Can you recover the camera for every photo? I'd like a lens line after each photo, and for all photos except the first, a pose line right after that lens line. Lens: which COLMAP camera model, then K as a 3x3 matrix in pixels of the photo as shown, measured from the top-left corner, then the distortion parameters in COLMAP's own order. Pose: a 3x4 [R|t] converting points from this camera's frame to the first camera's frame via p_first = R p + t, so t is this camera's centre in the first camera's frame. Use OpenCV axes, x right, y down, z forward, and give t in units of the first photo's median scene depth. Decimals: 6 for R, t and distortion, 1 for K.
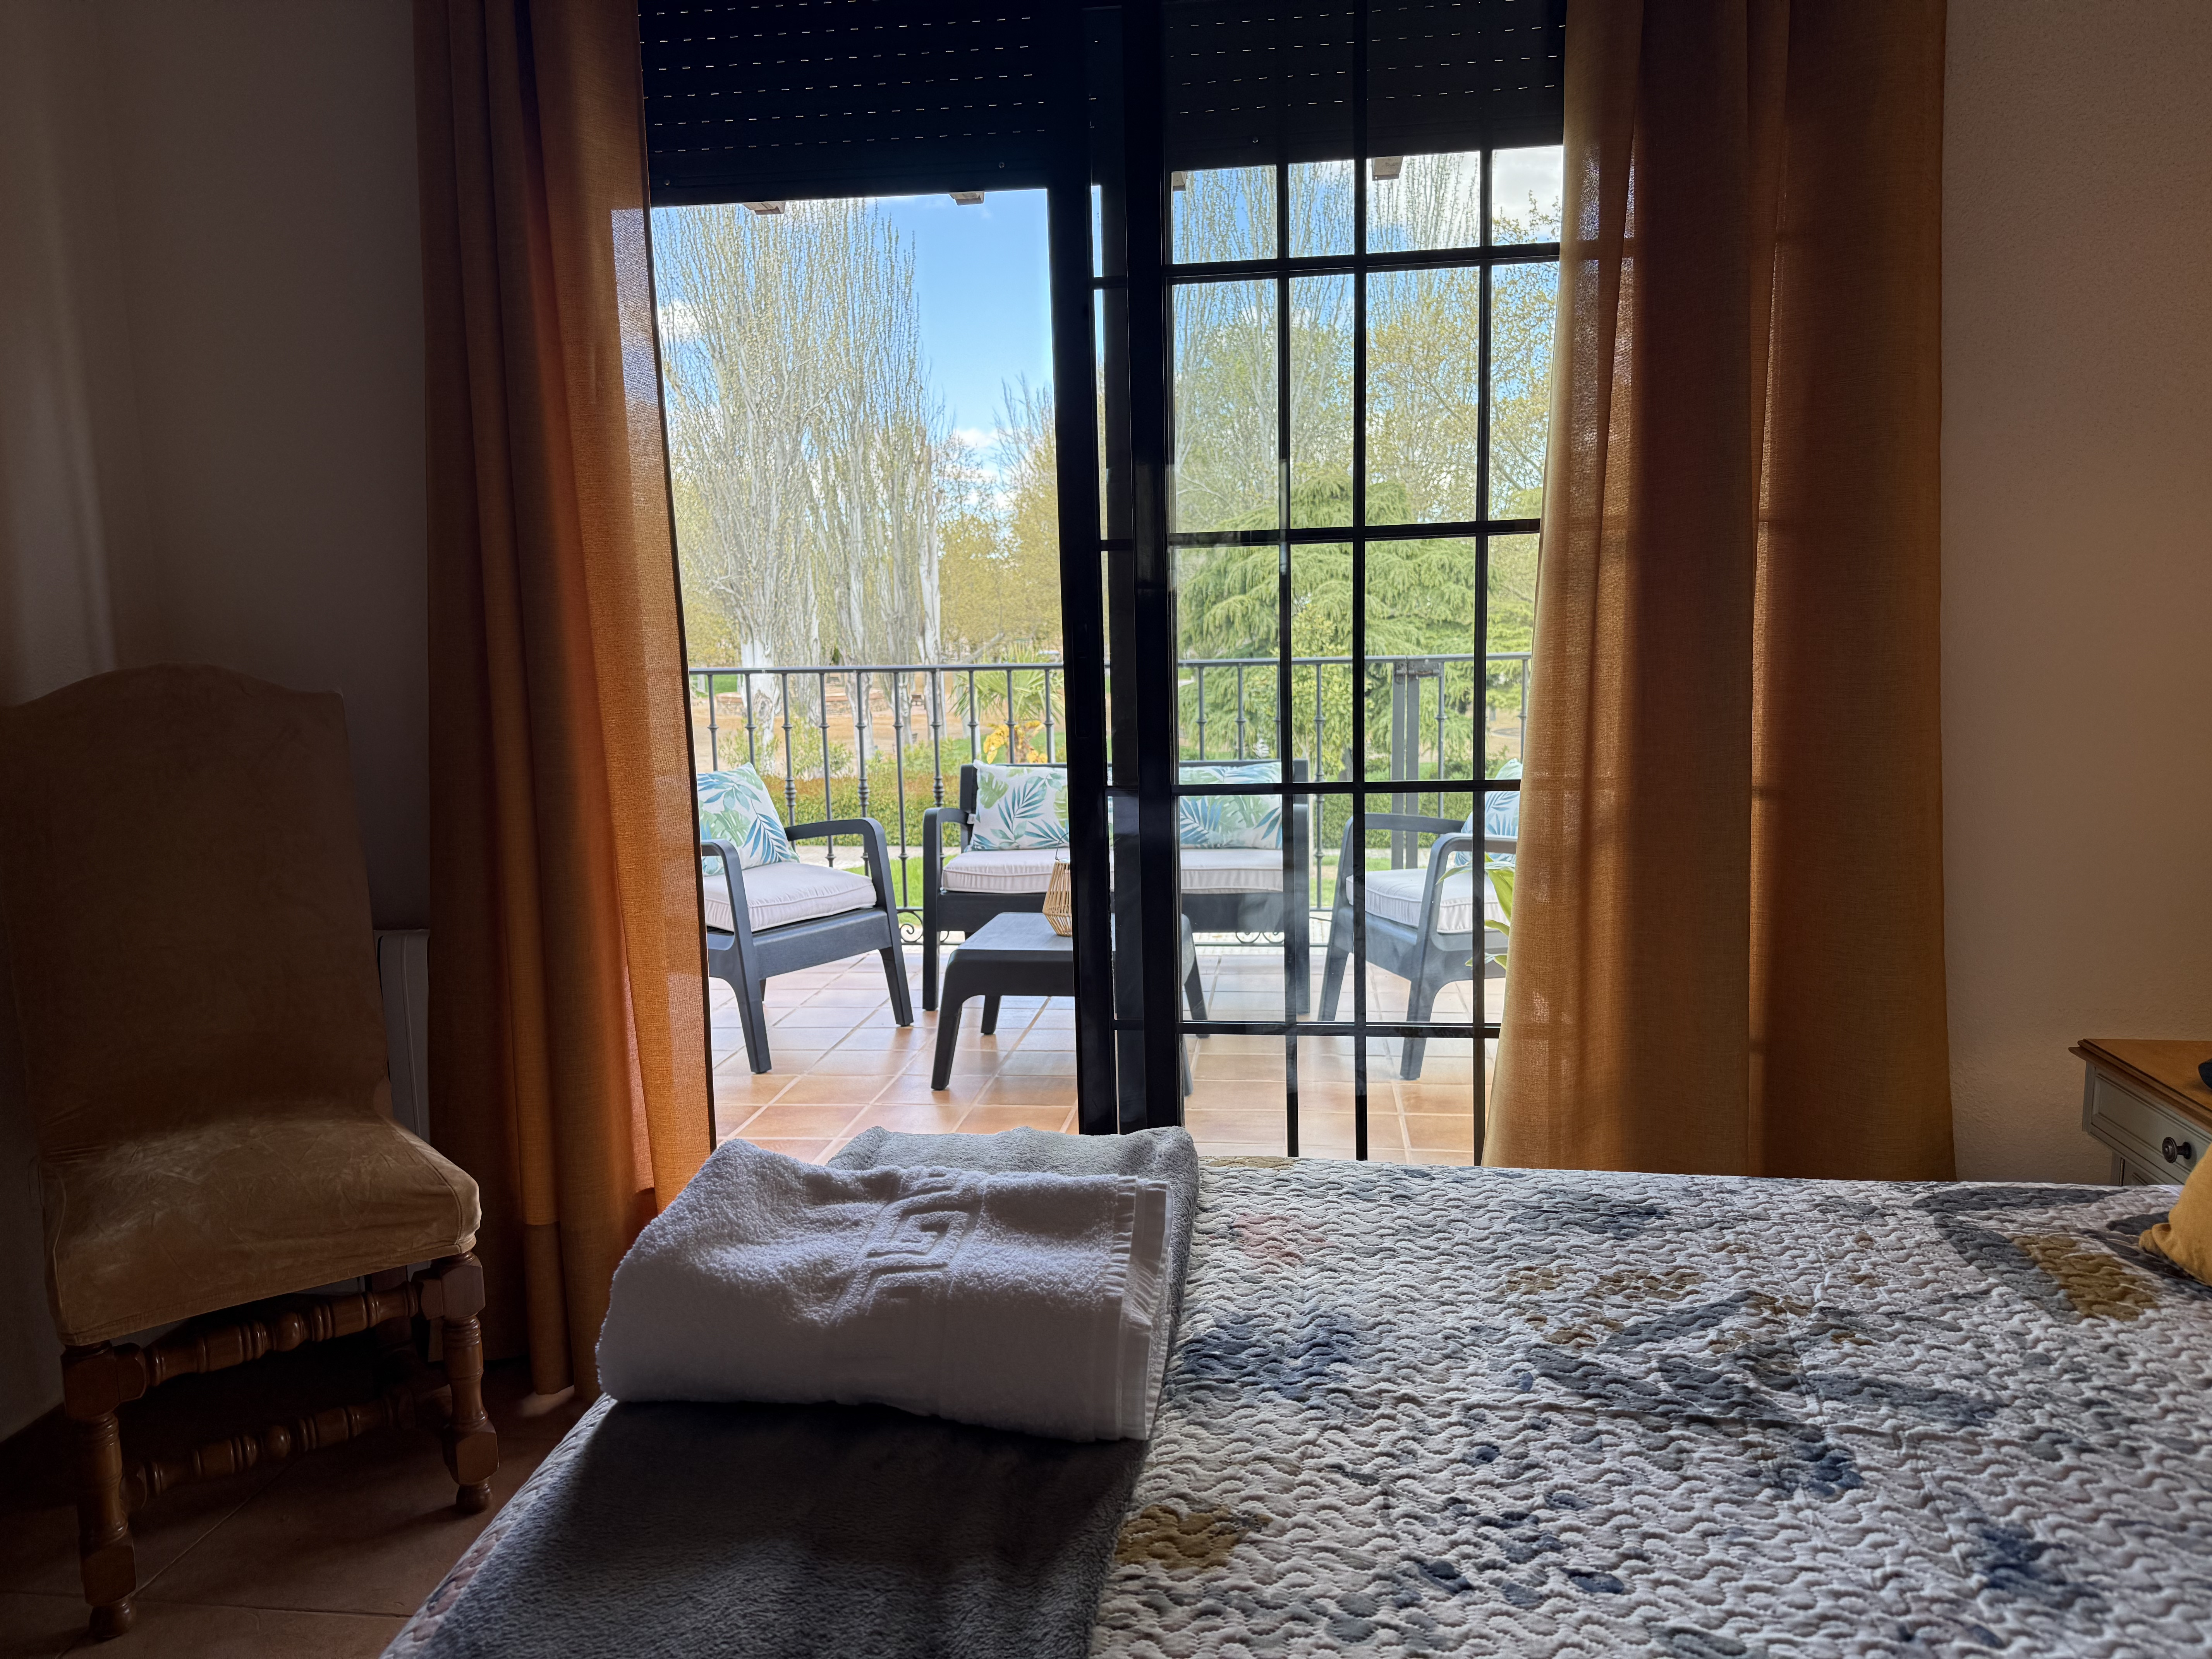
lens RADIAL K [[1544.1, 0, 1110.4], [0, 1544.1, 835.5], [0, 0, 1]] dist [0.117922, -0.187179]
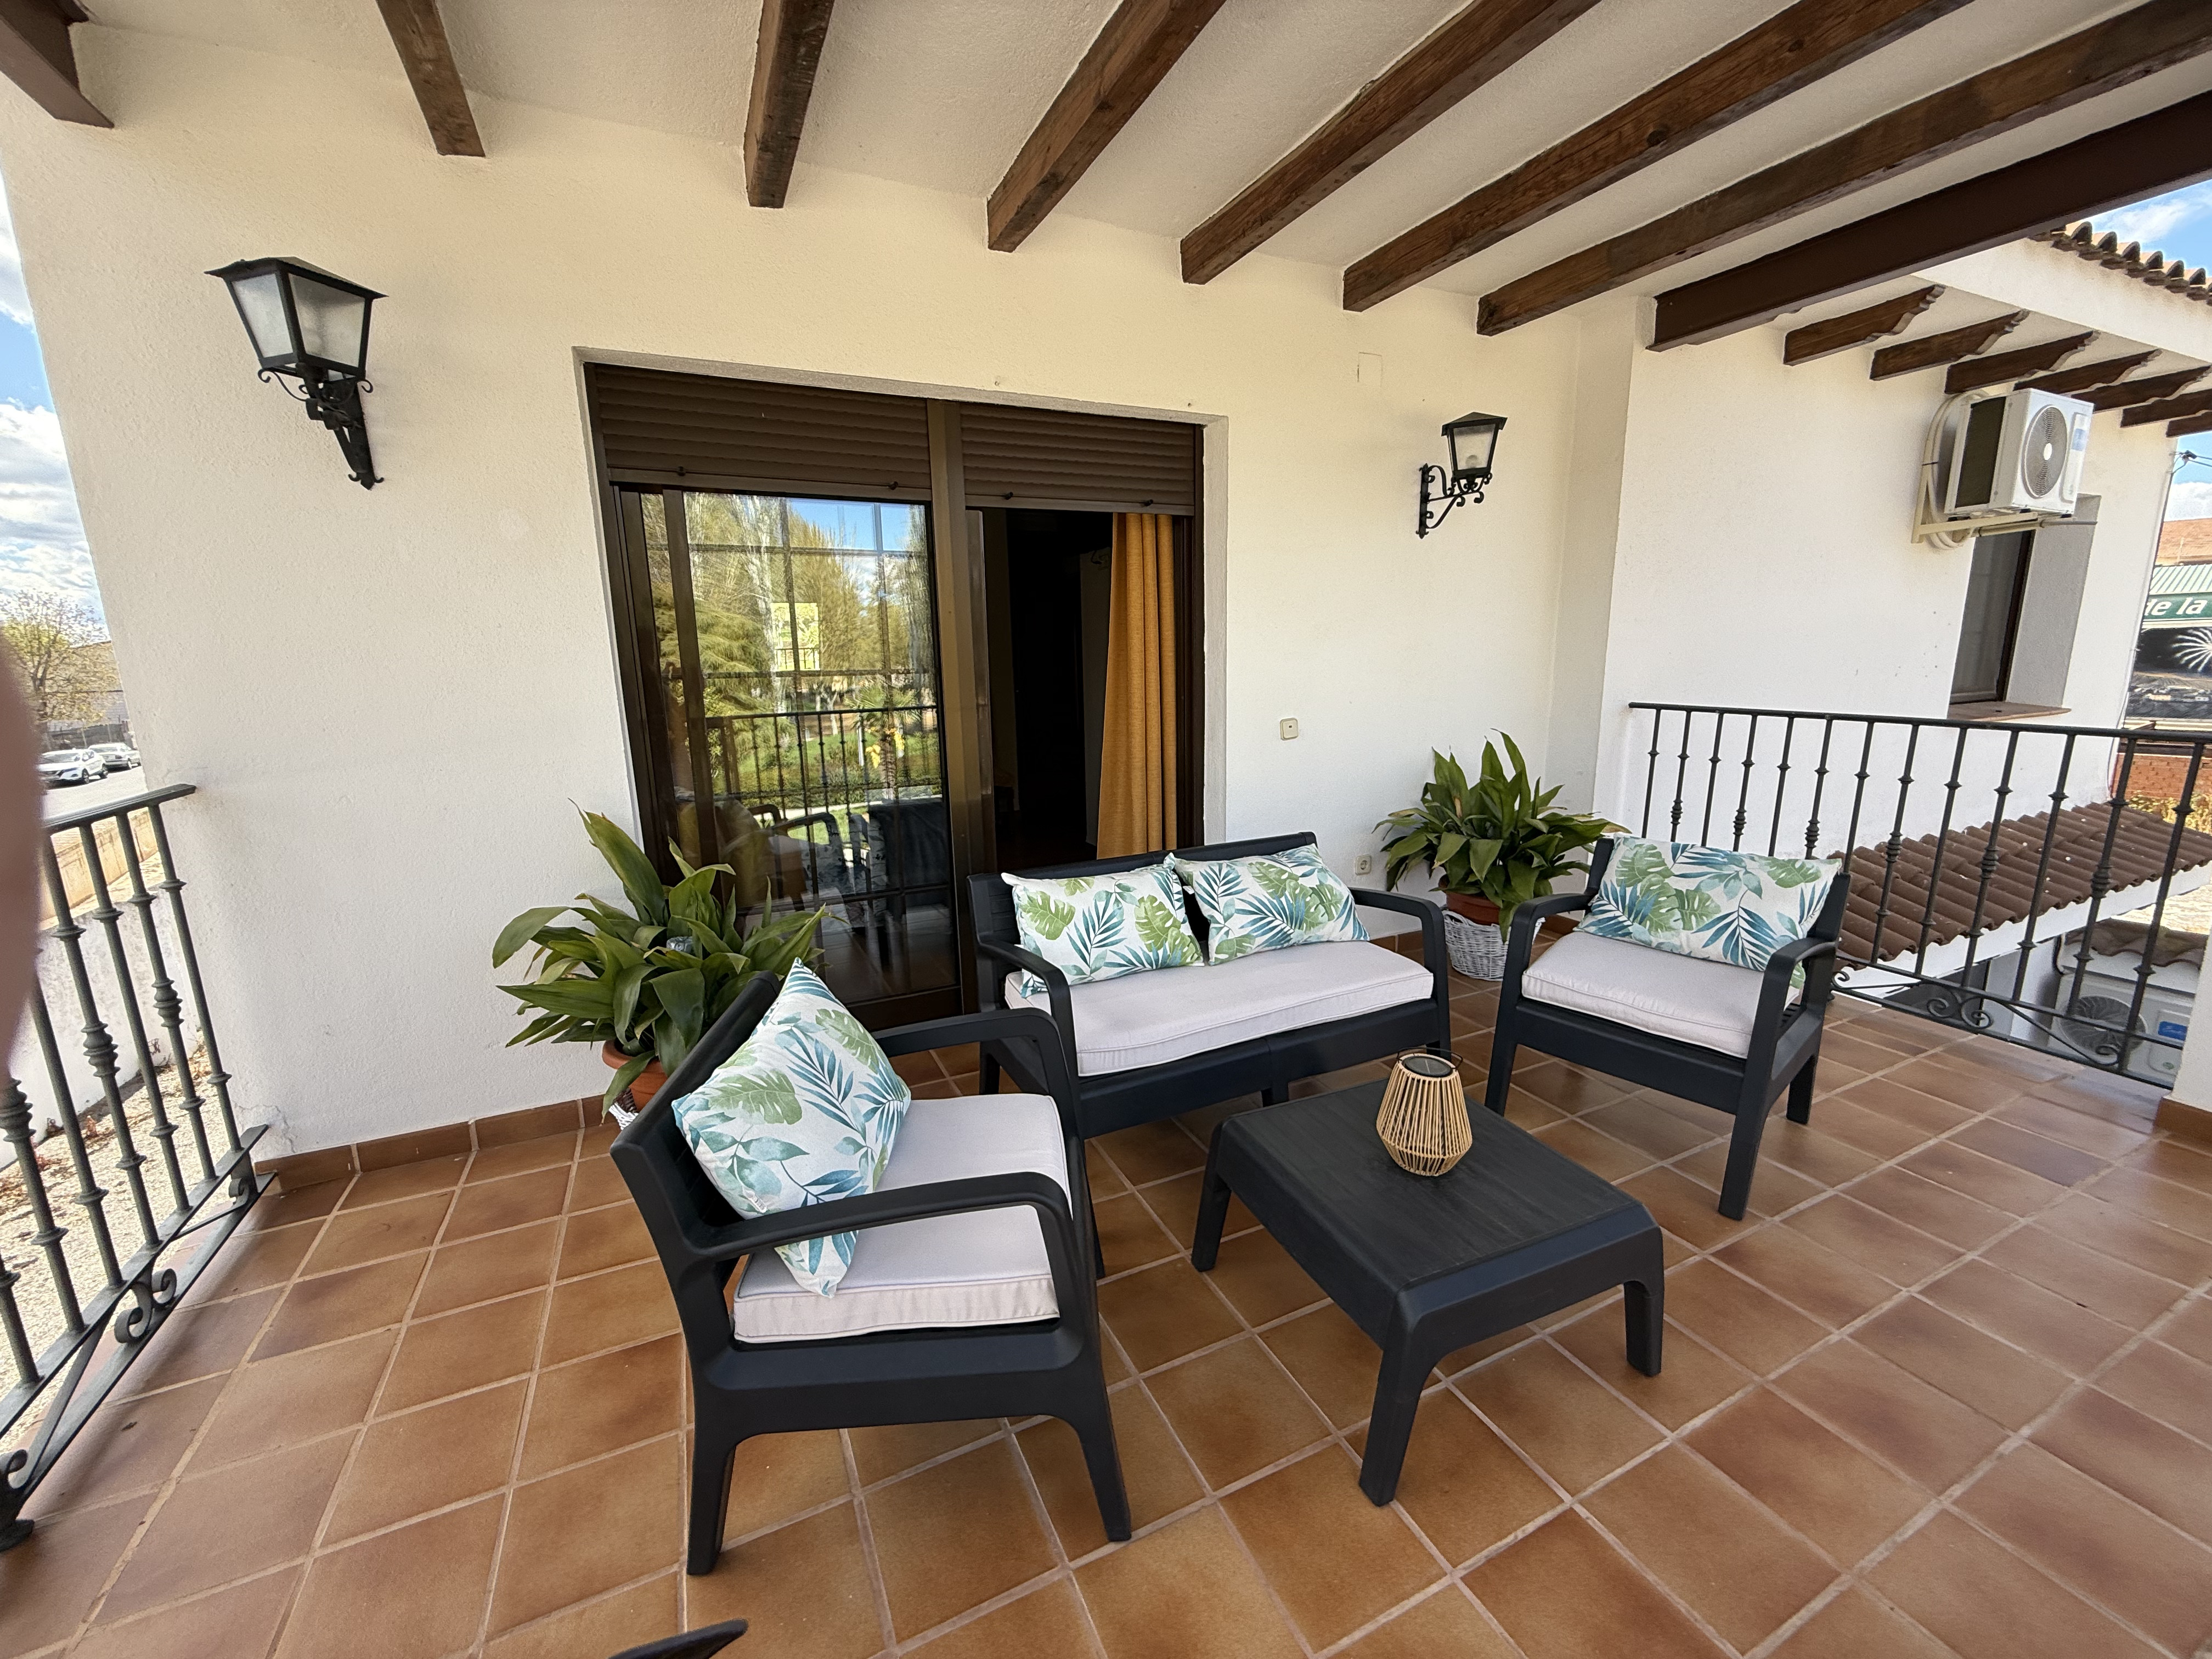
lens RADIAL K [[886.5, 0, 1106.0], [0, 886.5, 829.5], [0, 0, 1]] dist [-0.000906, -0.000178]
pose [[0.840833, -0.104863, 0.531040, -0.646026], [0.065239, 0.993536, 0.092893, -0.252459], [-0.537348, -0.043463, 0.842240, 1.337419]]
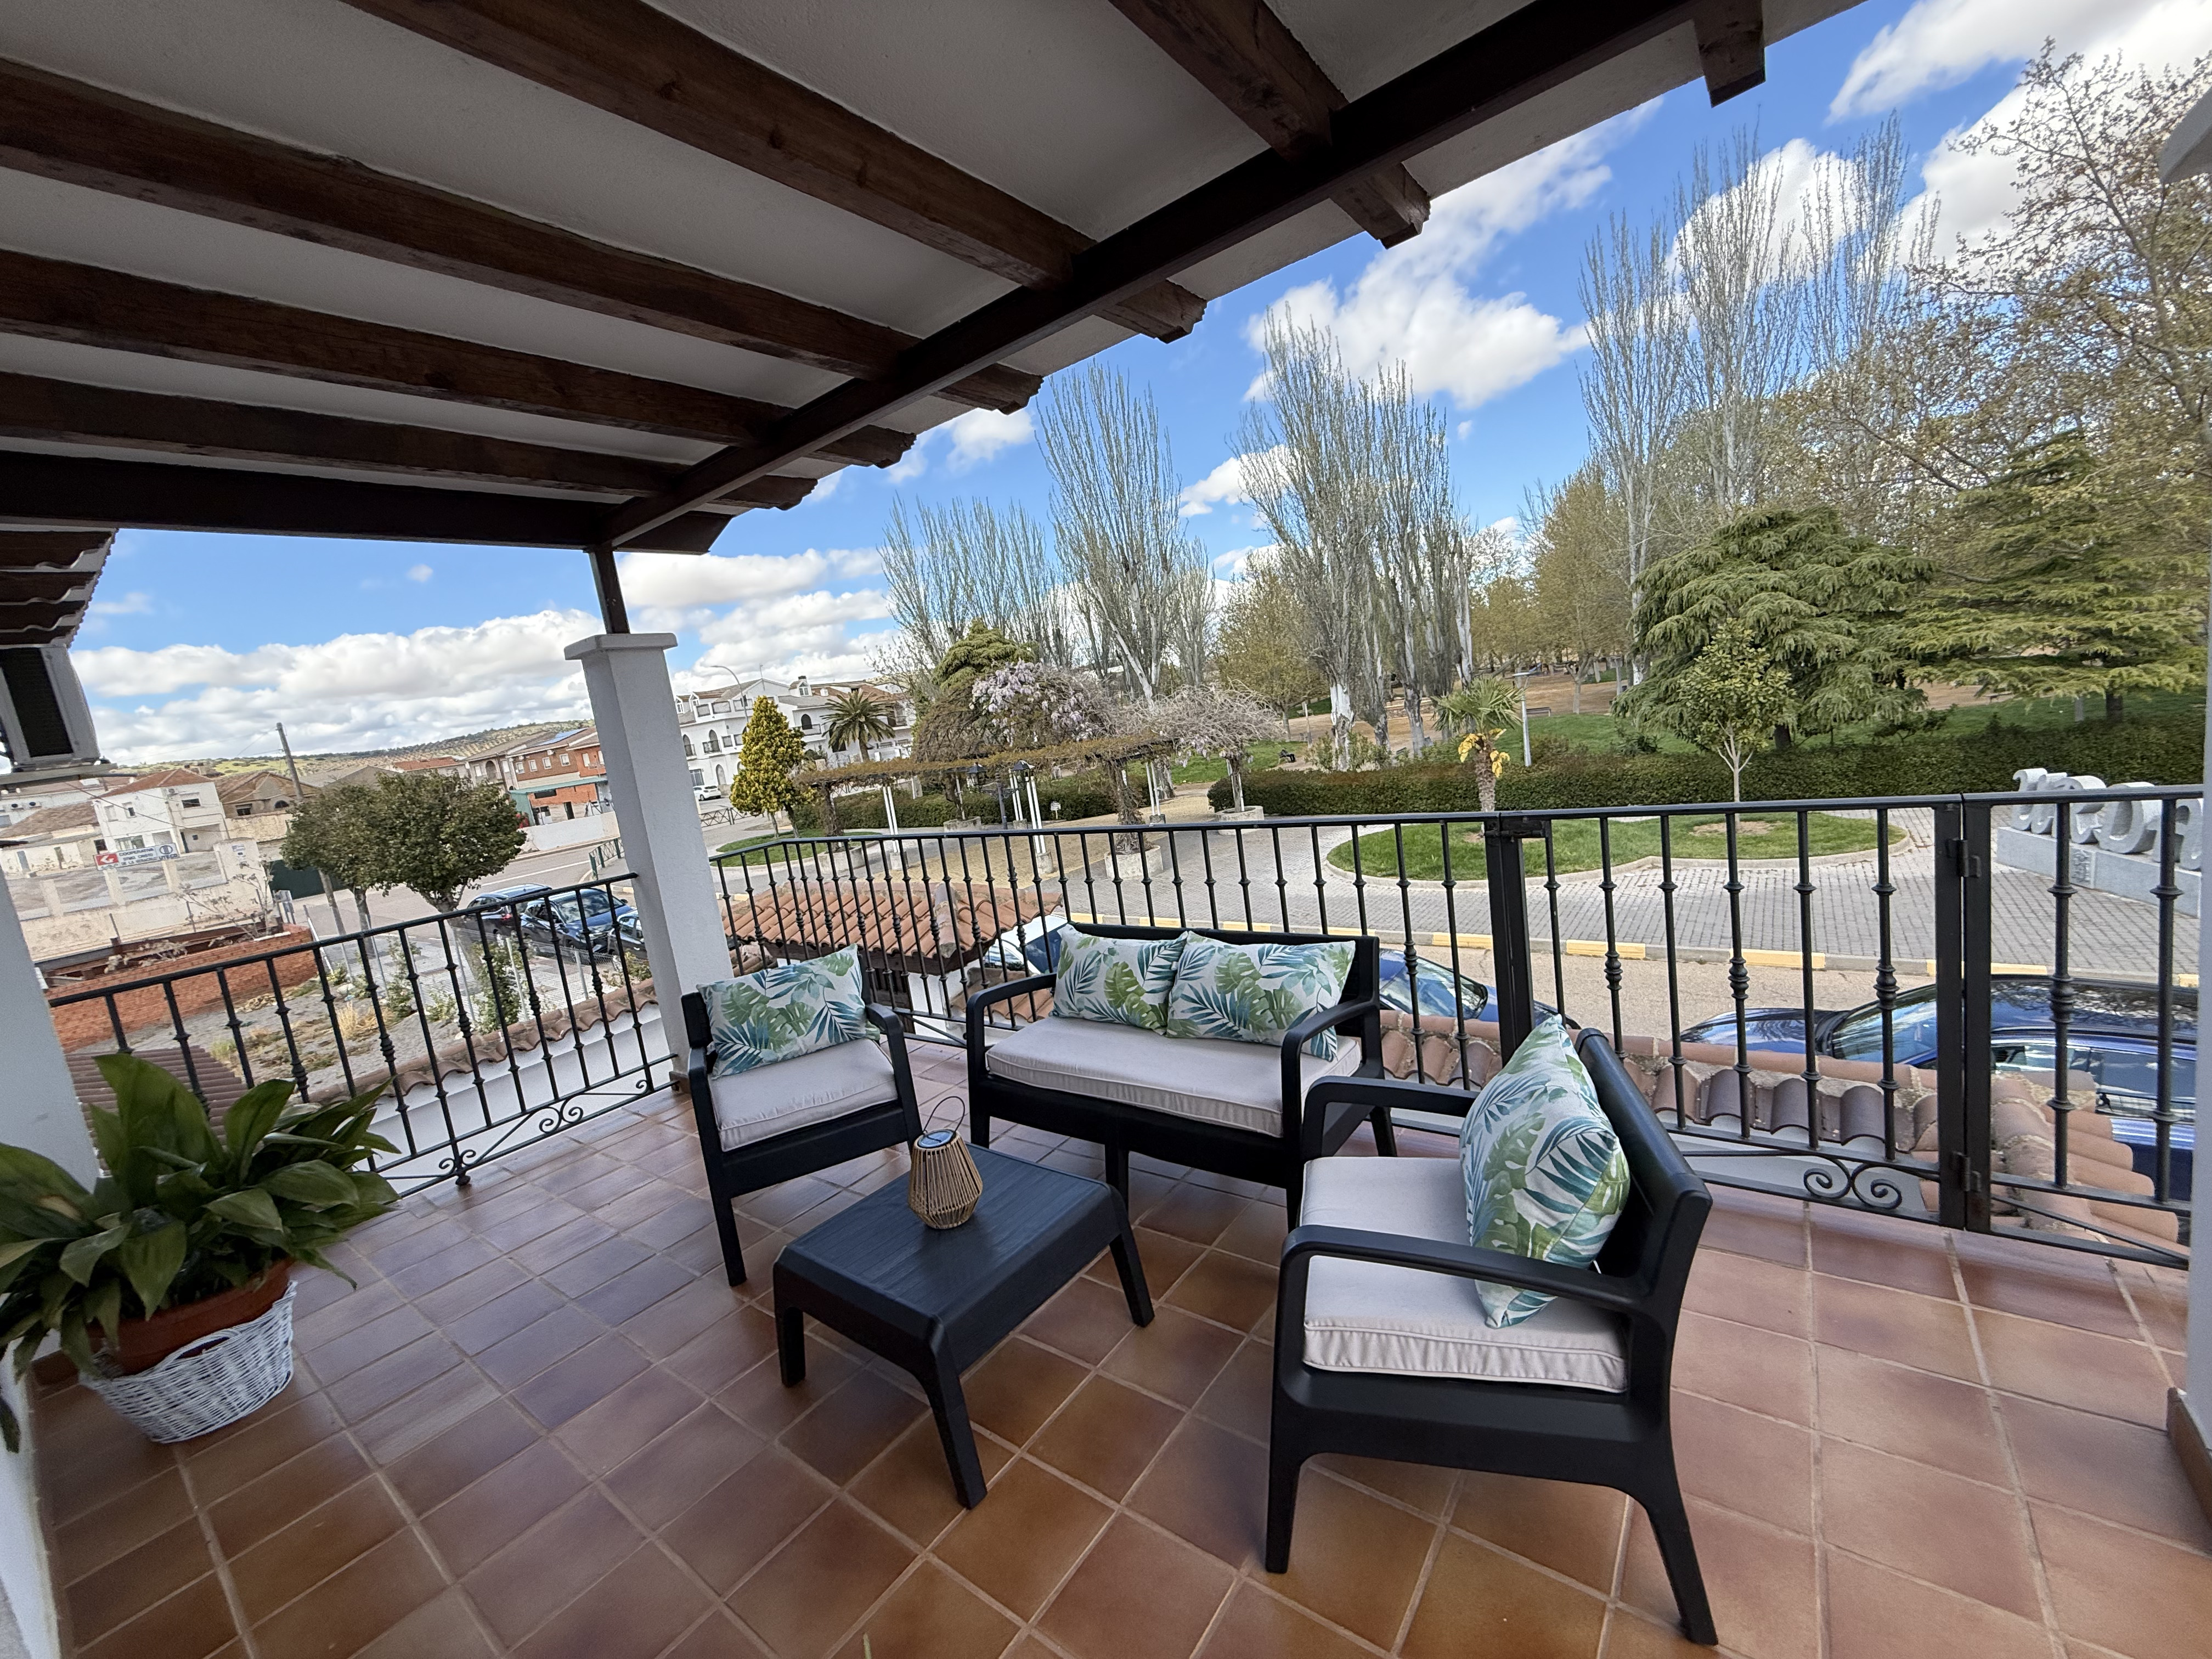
lens RADIAL K [[883.3, 0, 1099.2], [0, 883.3, 830.7], [0, 0, 1]] dist [-0.000704, -0.000035]
pose [[0.857158, -0.026845, -0.514354, 0.567119], [0.052560, 0.997986, 0.035503, -0.305448], [0.512365, -0.057466, 0.856843, 1.114506]]
